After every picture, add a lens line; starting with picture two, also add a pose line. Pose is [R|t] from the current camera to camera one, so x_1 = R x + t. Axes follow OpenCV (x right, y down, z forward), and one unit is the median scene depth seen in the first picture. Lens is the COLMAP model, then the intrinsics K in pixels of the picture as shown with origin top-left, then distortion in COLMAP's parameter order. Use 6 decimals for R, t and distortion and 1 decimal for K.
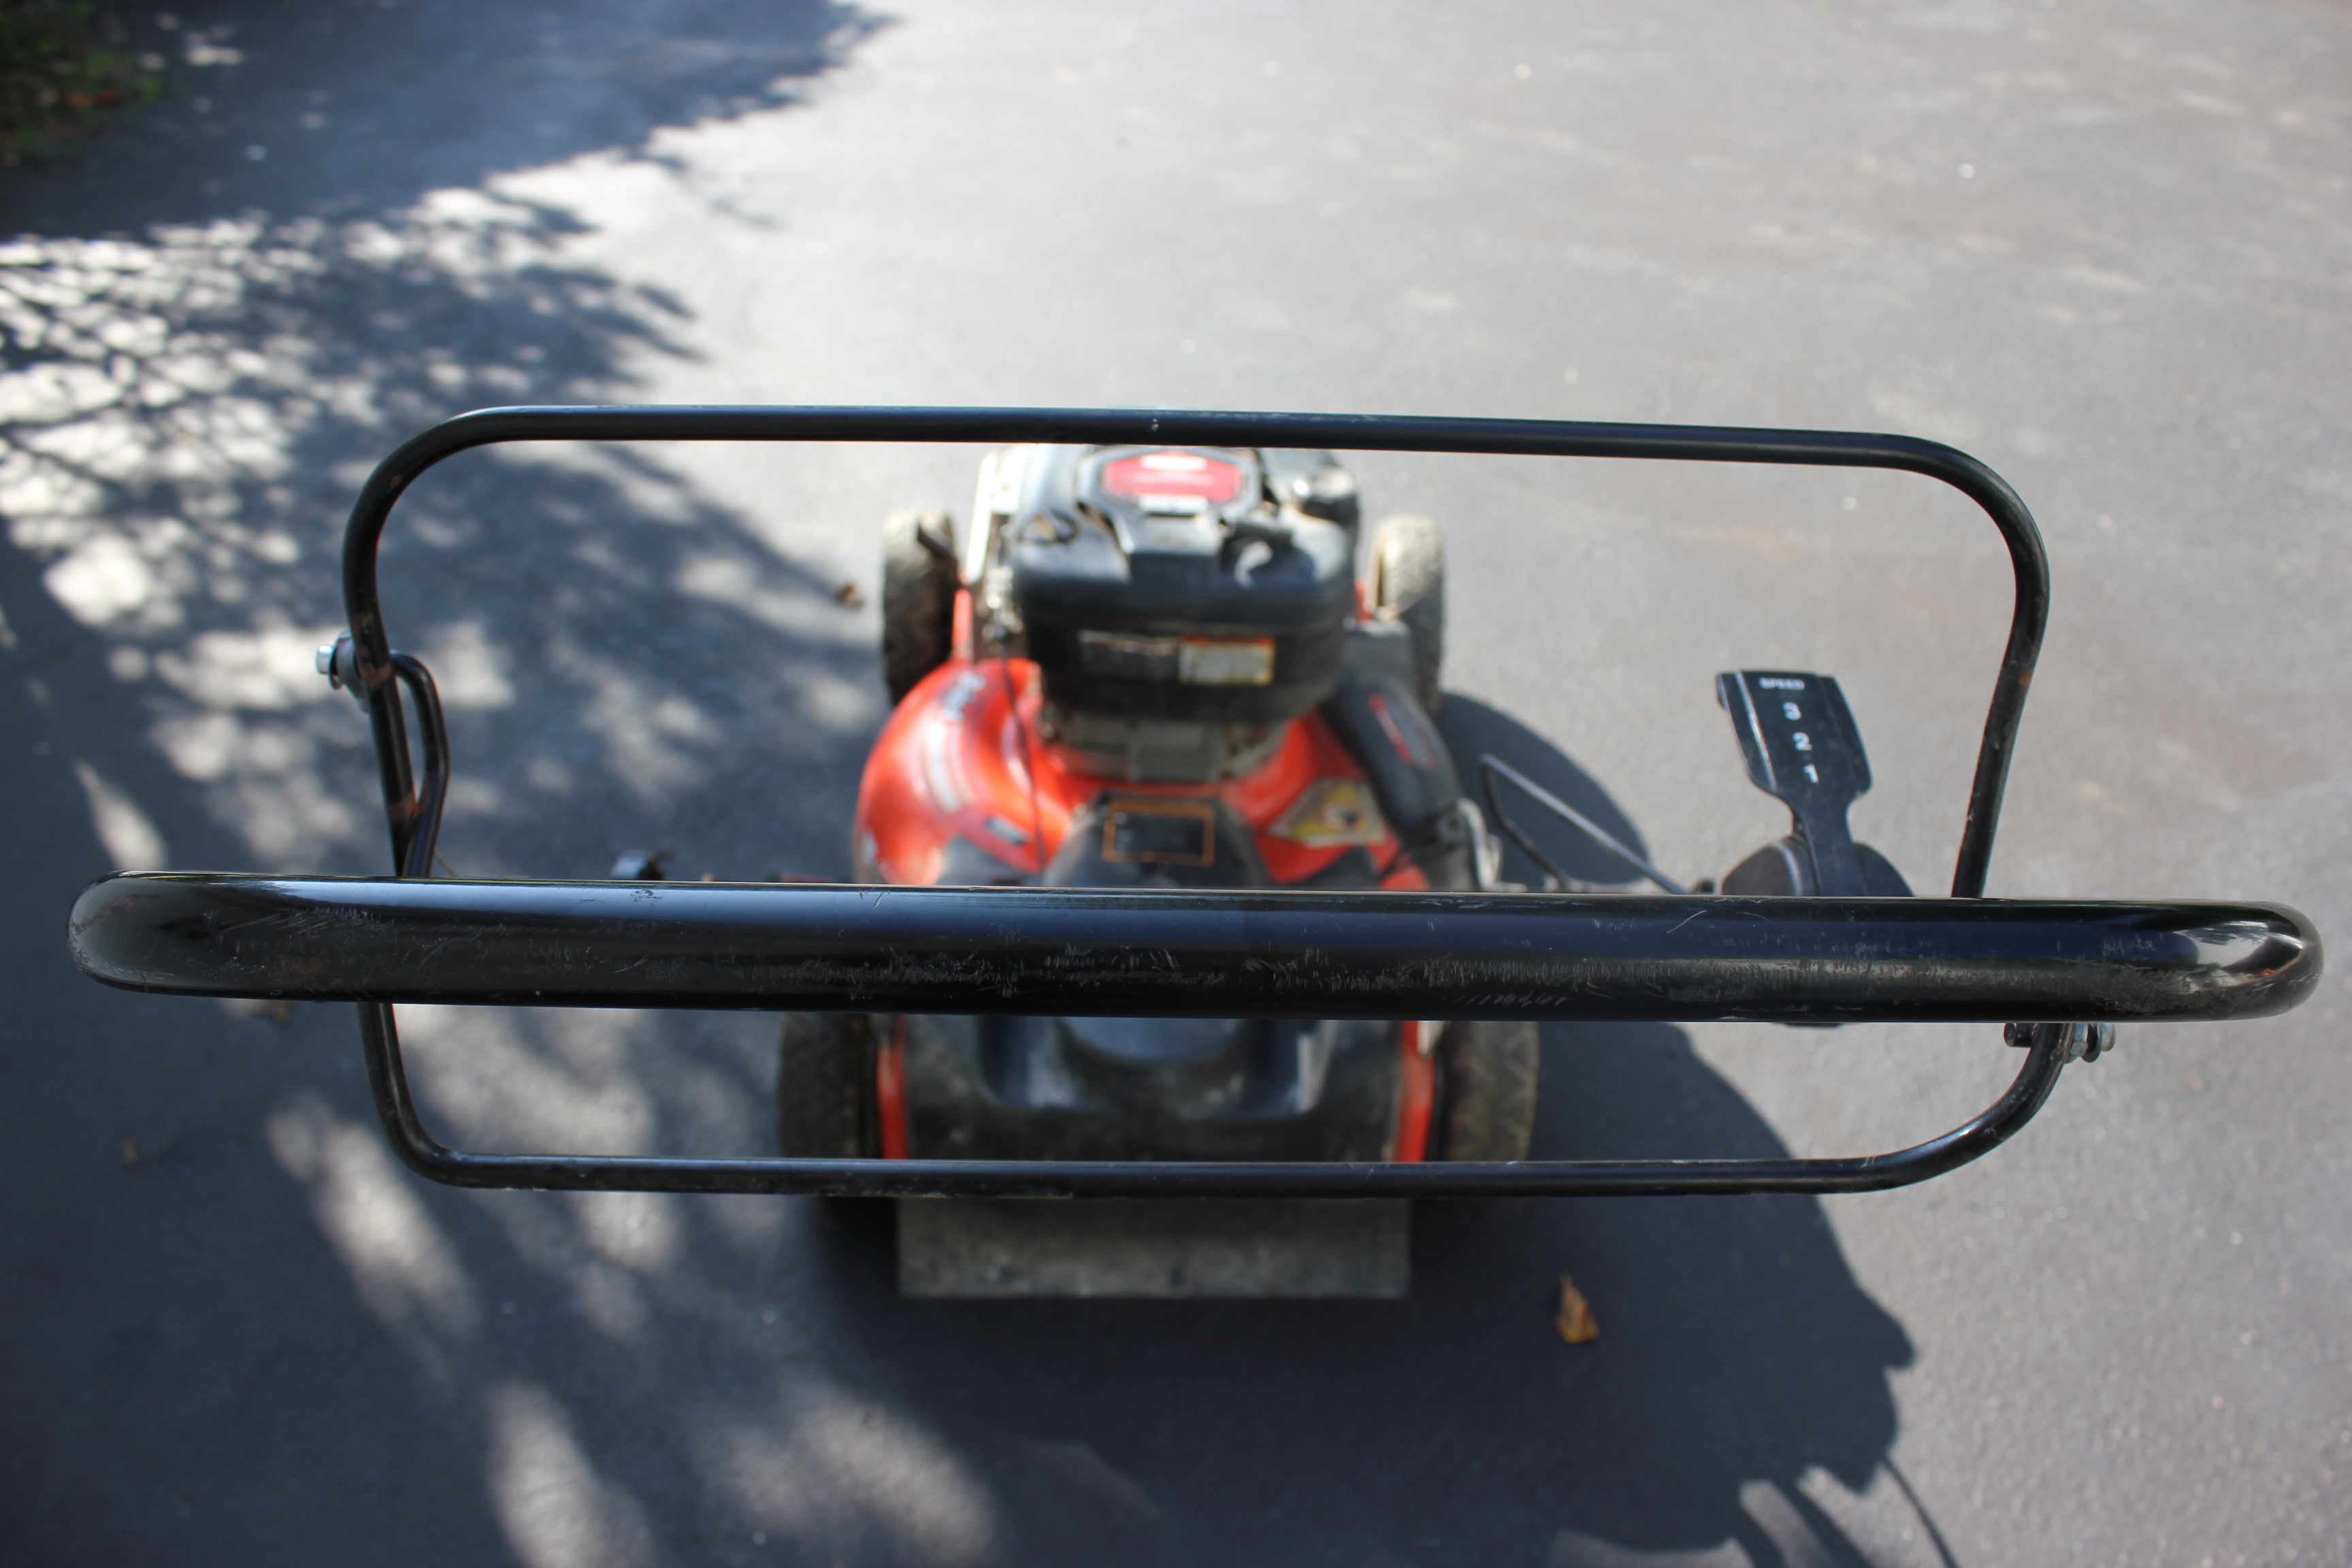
lens RADIAL K [[1916.5, 0, 1162.7], [0, 1916.5, 784.3], [0, 0, 1]] dist [-0.156204, 0.120346]
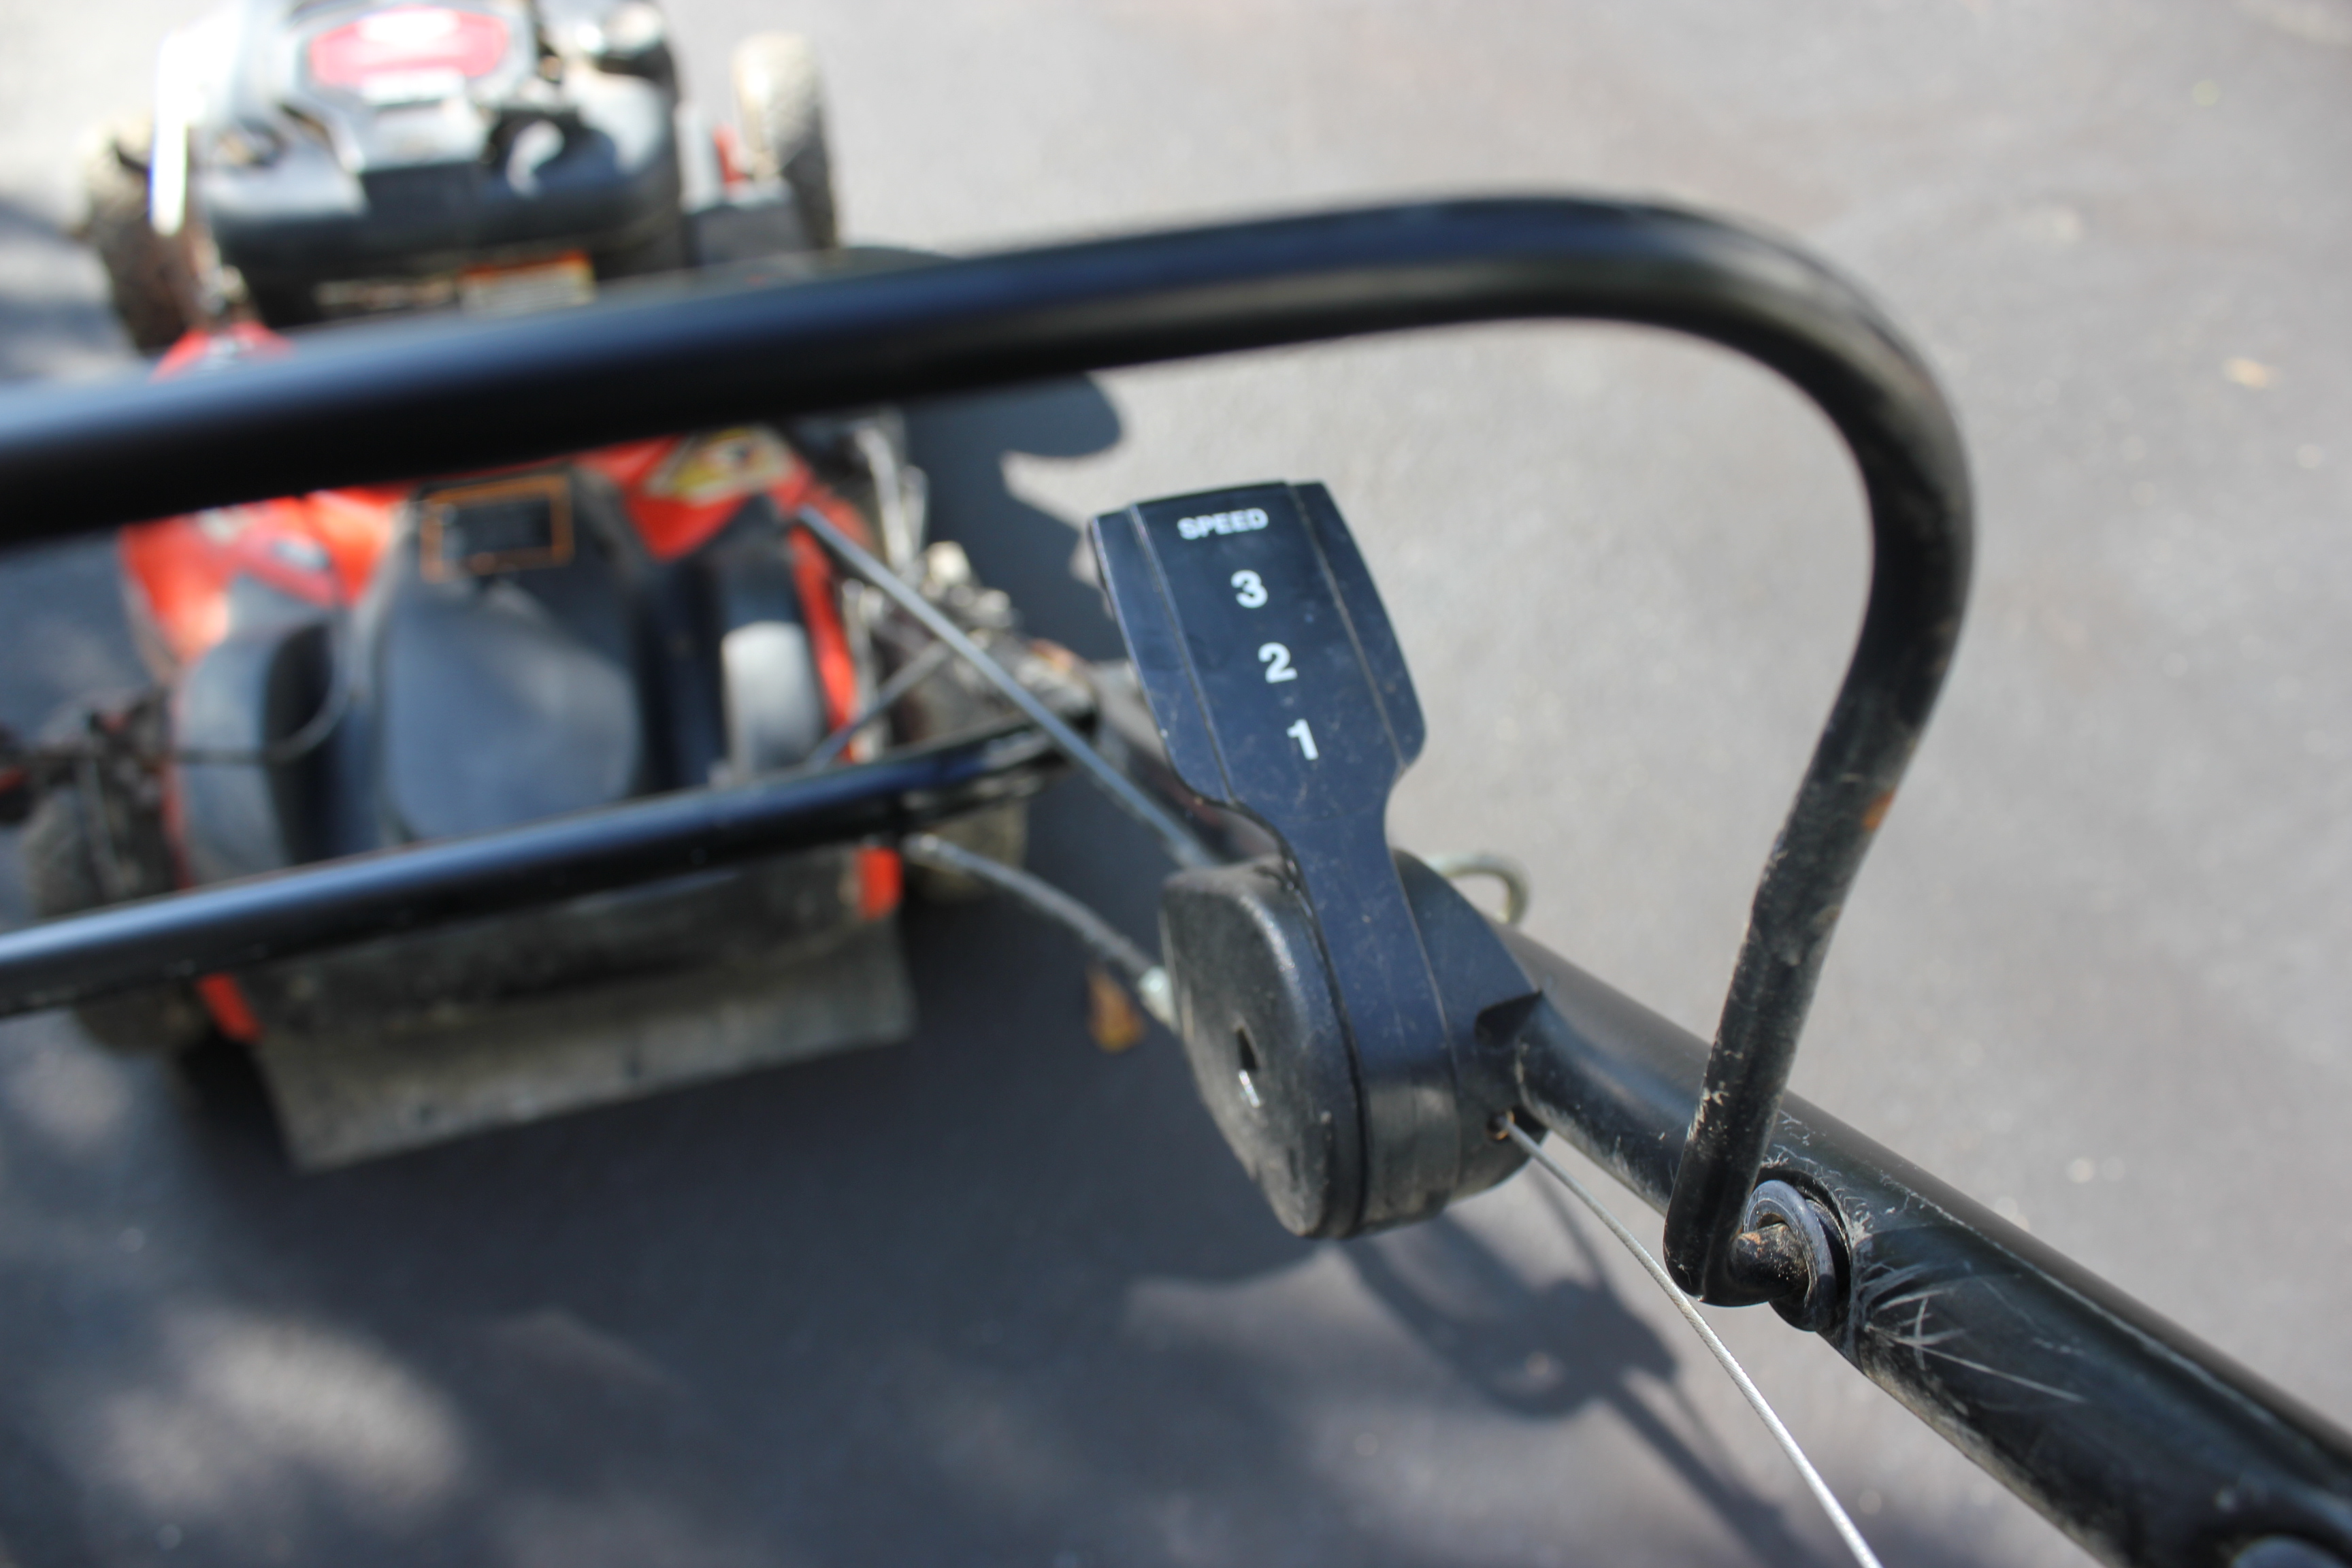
lens RADIAL K [[1916.5, 0, 1194.1], [0, 1916.5, 798.2], [0, 0, 1]] dist [-0.156204, 0.120346]
pose [[0.952191, -0.202404, 0.228835, 0.075442], [0.133798, 0.949670, 0.283240, -0.050039], [-0.274646, -0.239081, 0.931348, 0.203881]]
